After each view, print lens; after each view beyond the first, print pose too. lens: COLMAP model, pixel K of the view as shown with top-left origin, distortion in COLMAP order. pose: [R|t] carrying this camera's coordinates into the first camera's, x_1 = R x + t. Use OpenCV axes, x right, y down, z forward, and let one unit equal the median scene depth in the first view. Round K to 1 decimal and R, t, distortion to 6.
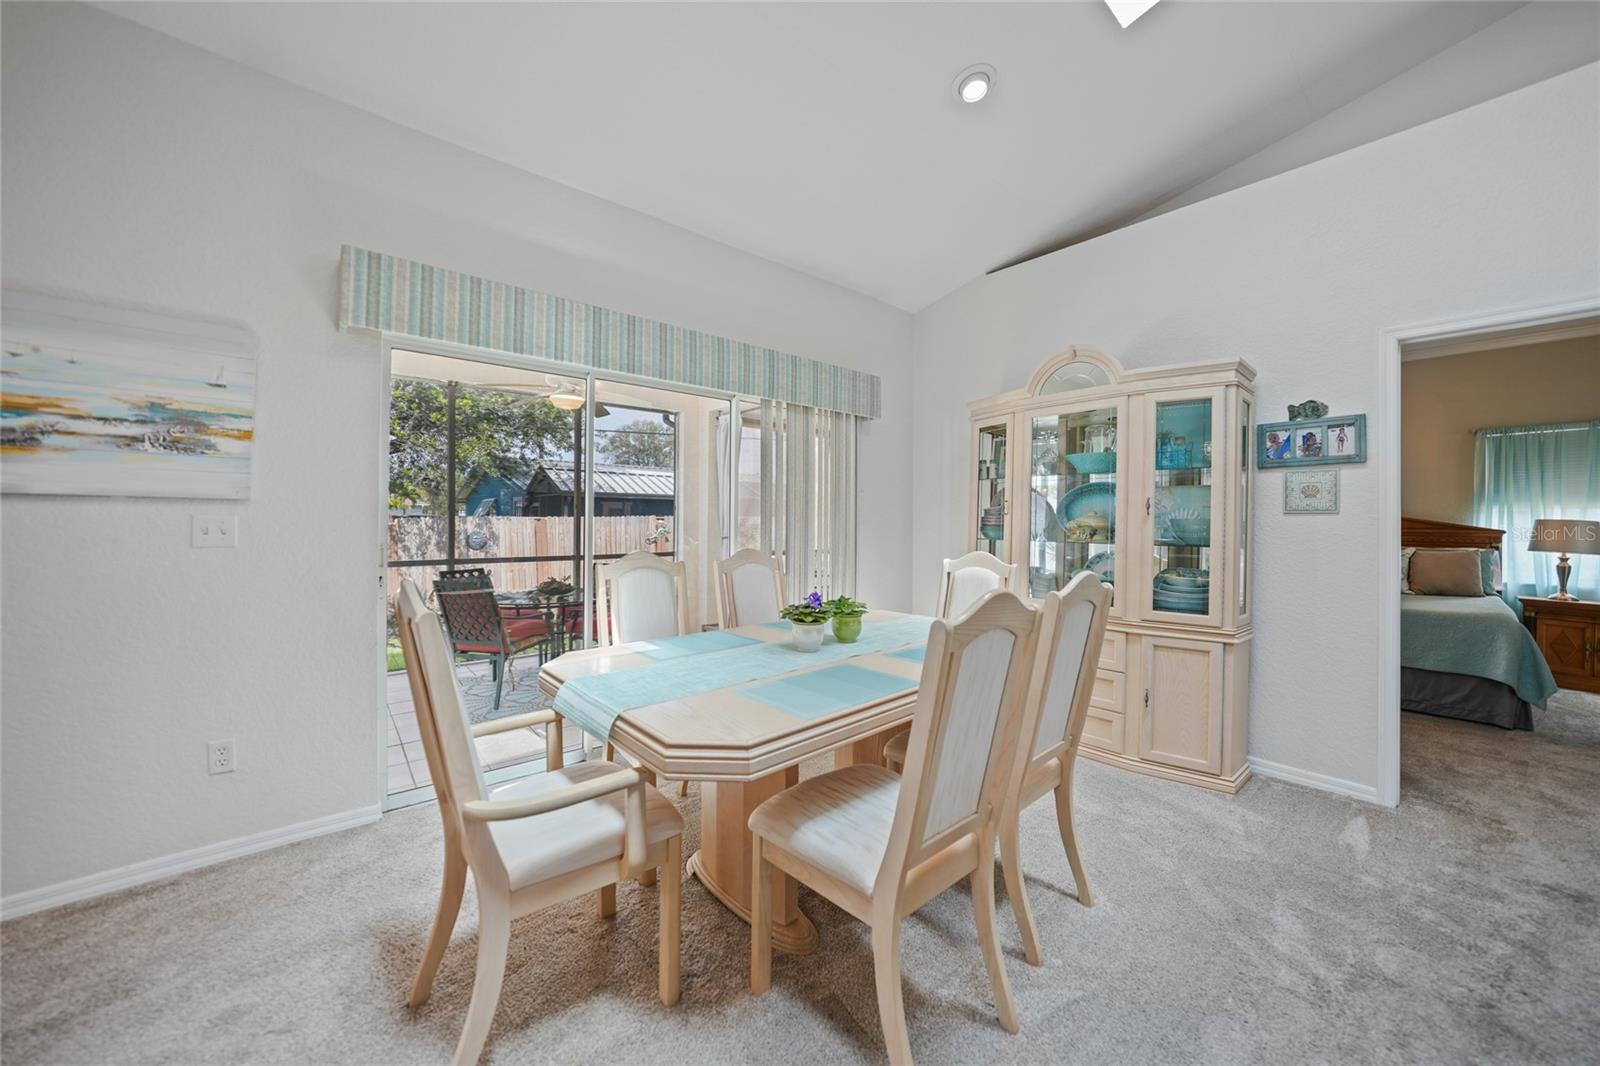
lens RADIAL K [[573.6, 0, 807.1], [0, 573.6, 520.8], [0, 0, 1]] dist [-0.029582, 0.005358]
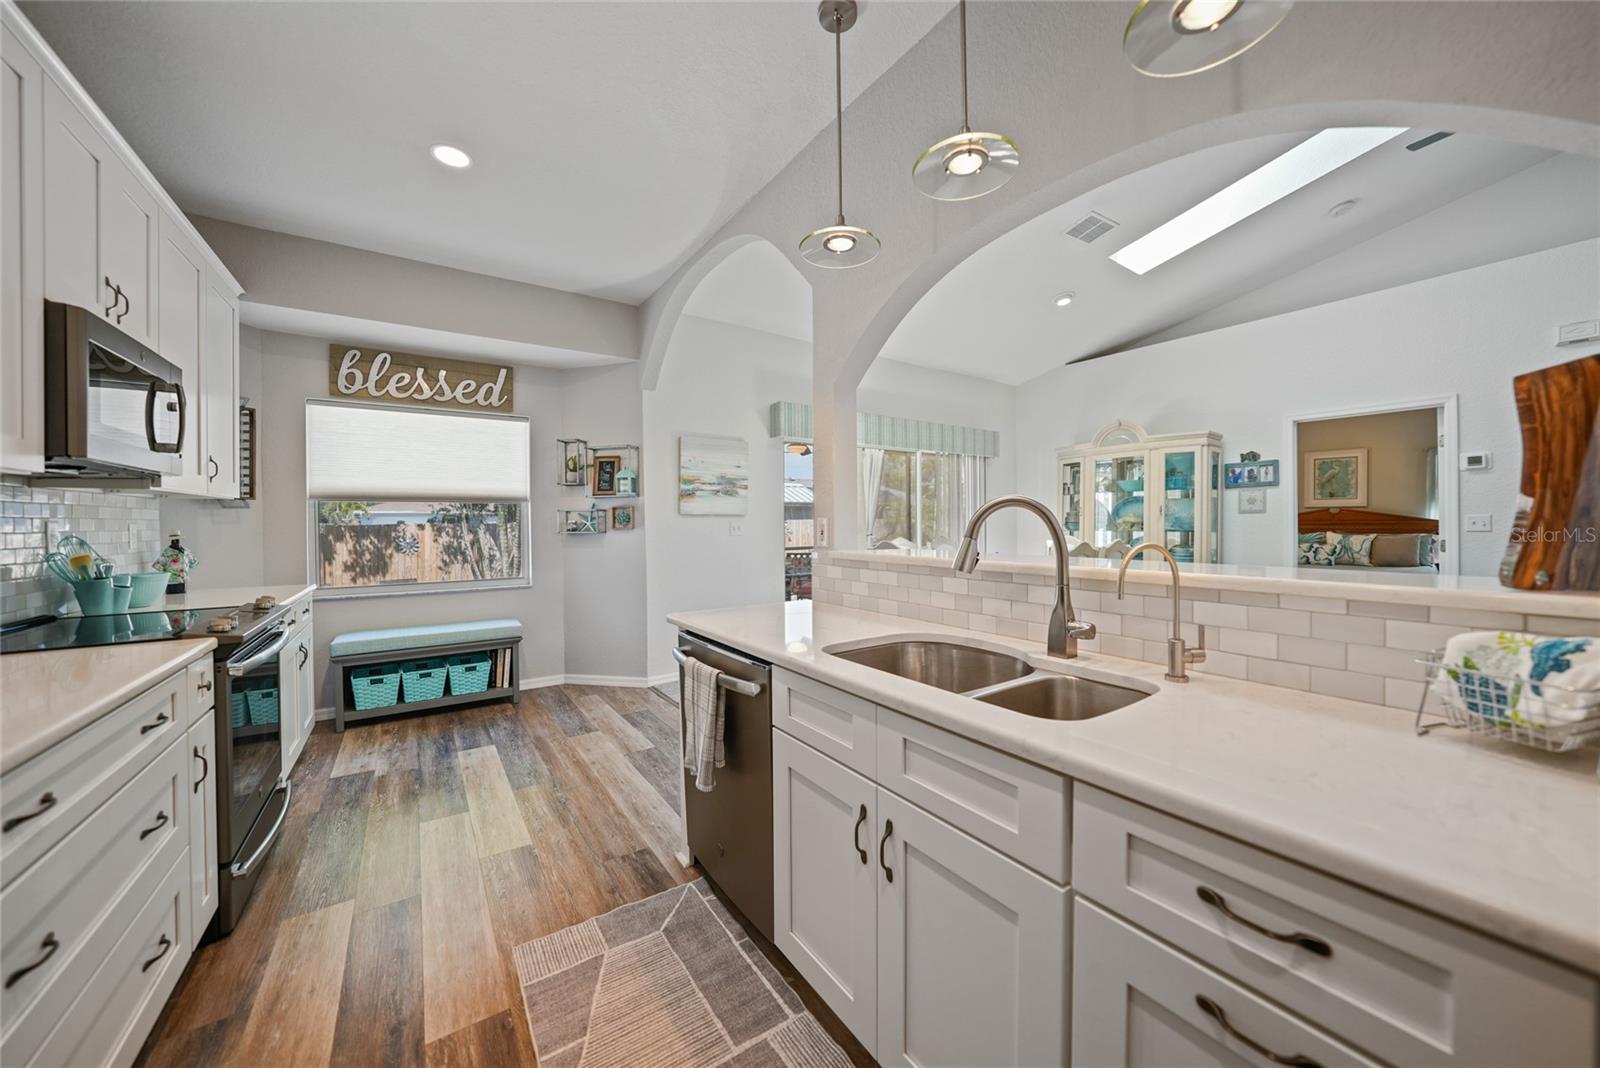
lens RADIAL K [[573.6, 0, 807.1], [0, 573.6, 521.8], [0, 0, 1]] dist [-0.029582, 0.005358]
pose [[0.995242, -0.016258, -0.096069, -0.365039], [0.015810, 0.999860, -0.005427, 0.004678], [0.096144, 0.003883, 0.995360, -0.930493]]
